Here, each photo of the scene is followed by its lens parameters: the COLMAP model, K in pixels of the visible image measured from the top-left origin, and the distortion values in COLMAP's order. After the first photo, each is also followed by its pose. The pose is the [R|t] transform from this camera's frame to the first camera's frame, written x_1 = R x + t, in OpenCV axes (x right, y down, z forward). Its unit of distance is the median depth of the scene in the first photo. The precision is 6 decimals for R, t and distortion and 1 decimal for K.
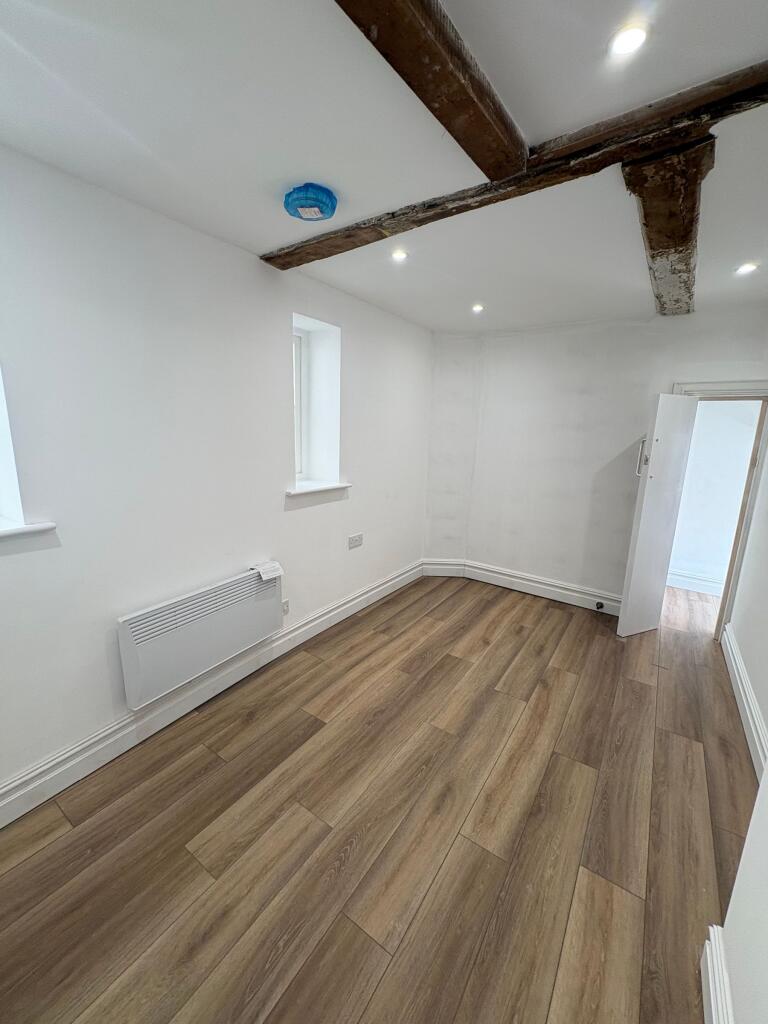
lens RADIAL K [[405.7, 0, 384.1], [0, 405.7, 511.8], [0, 0, 1]] dist [0.000409, 0.000648]
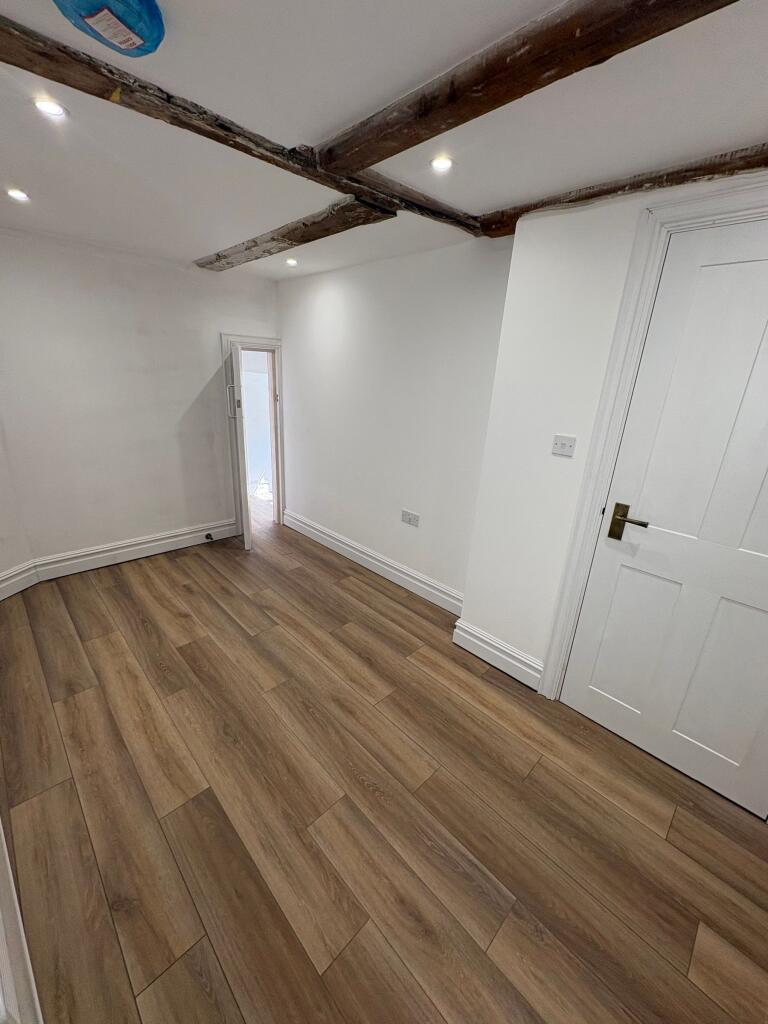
lens RADIAL K [[405.7, 0, 386.1], [0, 405.7, 510.6], [0, 0, 1]] dist [0.000409, 0.000648]
pose [[0.194276, -0.343630, 0.918790, -0.655088], [0.155254, 0.935602, 0.317089, -0.199451], [-0.968583, 0.081043, 0.235115, 0.450627]]
